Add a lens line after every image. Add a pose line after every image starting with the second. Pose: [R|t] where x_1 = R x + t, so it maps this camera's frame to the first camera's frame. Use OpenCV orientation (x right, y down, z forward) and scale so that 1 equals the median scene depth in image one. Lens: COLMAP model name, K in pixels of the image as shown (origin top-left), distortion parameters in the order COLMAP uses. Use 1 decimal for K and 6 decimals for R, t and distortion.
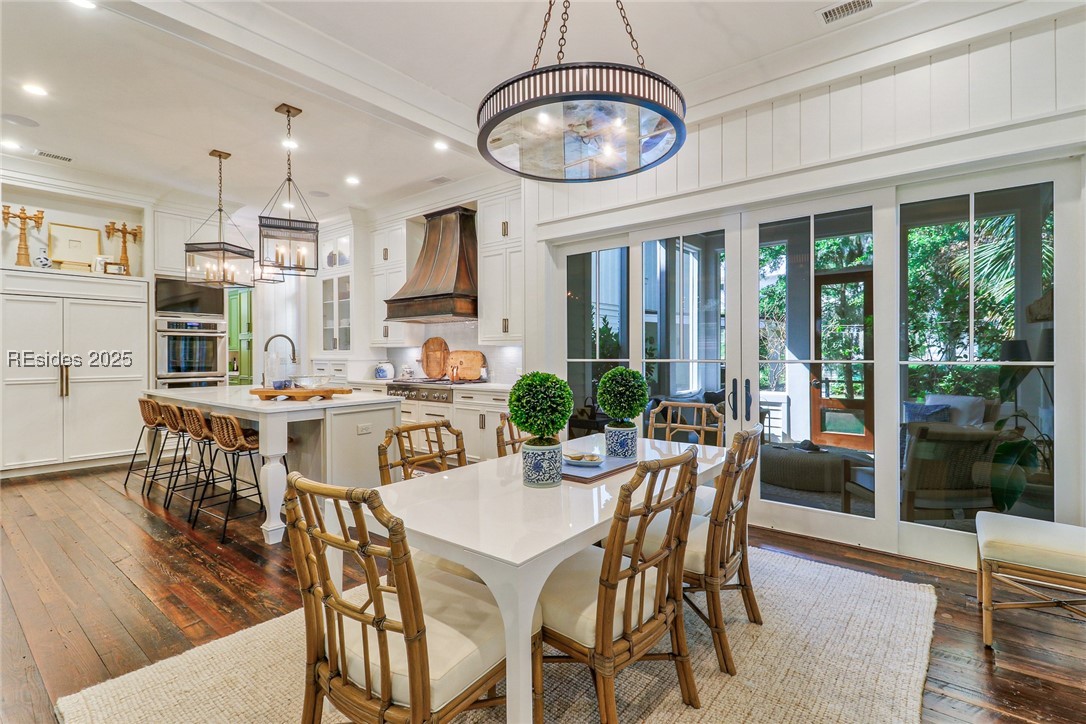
lens RADIAL K [[512.9, 0, 542.4], [0, 512.9, 356.1], [0, 0, 1]] dist [0.001246, 0.000054]
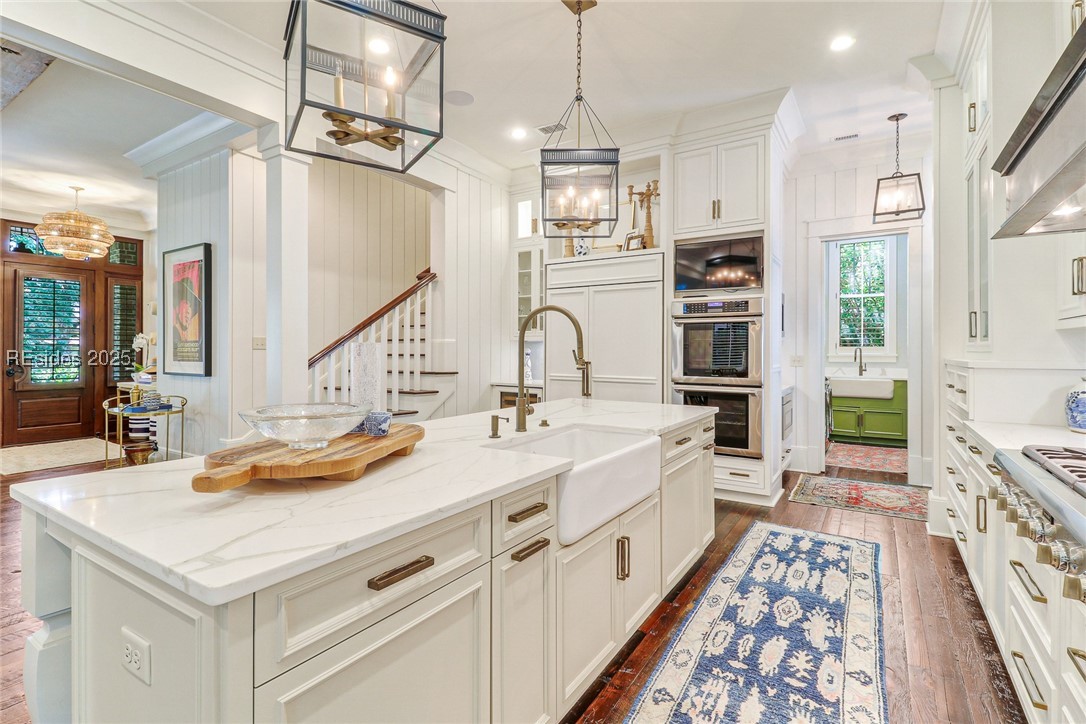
lens RADIAL K [[512.9, 0, 543.8], [0, 512.9, 352.9], [0, 0, 1]] dist [0.001246, 0.000054]
pose [[0.109971, 0.009248, -0.993892, -0.046283], [-0.007731, 0.999934, 0.008449, -0.003857], [0.993905, 0.006754, 0.110035, 0.728388]]
